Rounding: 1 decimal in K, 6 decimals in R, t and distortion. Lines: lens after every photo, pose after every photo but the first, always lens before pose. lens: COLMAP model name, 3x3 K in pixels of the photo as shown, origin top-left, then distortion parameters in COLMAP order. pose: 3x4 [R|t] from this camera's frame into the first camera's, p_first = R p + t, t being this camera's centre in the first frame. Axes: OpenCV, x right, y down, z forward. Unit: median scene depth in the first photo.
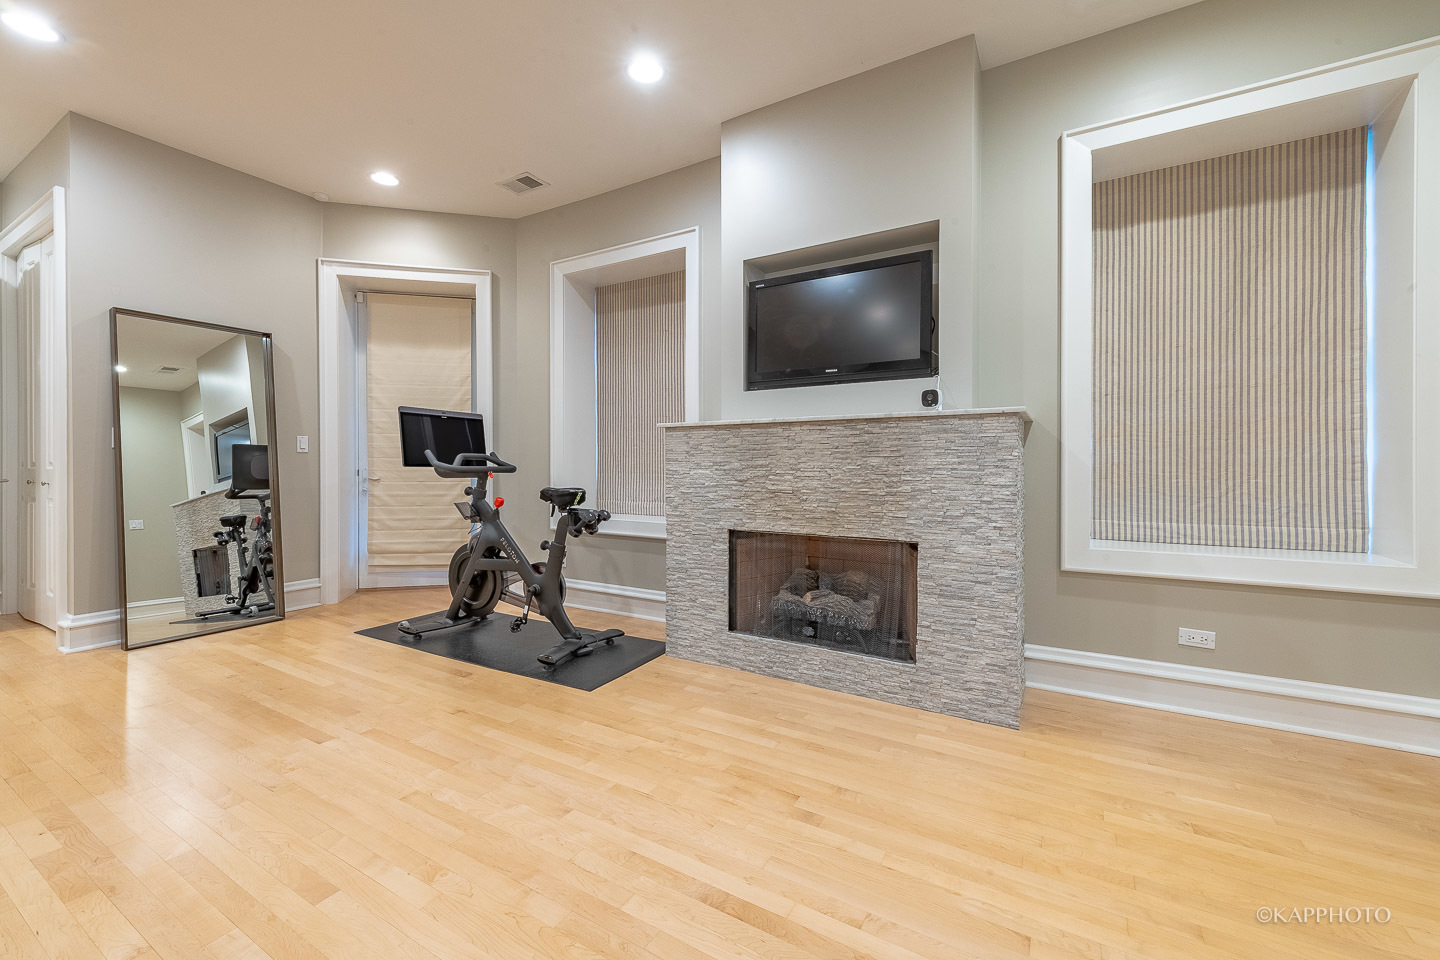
lens RADIAL K [[542.1, 0, 719.5], [0, 542.1, 470.6], [0, 0, 1]] dist [-0.000662, -0.000024]
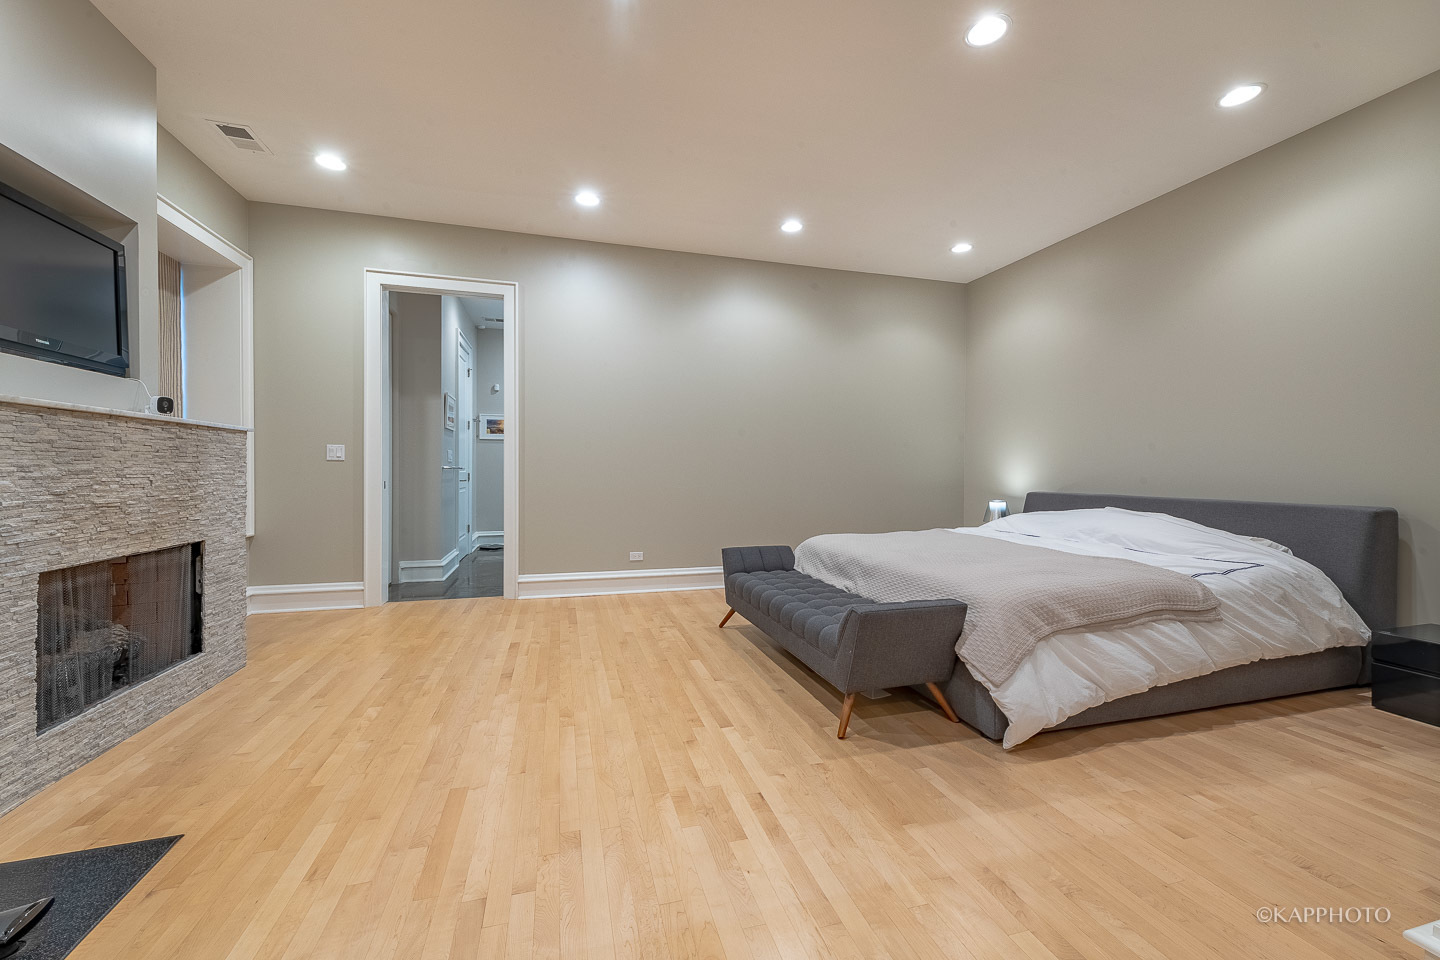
lens RADIAL K [[623.2, 0, 711.7], [0, 623.2, 483.2], [0, 0, 1]] dist [0.001925, -0.001601]
pose [[-0.690929, -0.022858, 0.722561, -1.139611], [-0.005945, 0.999646, 0.025939, -0.020807], [-0.722898, 0.013626, -0.690820, 1.022725]]
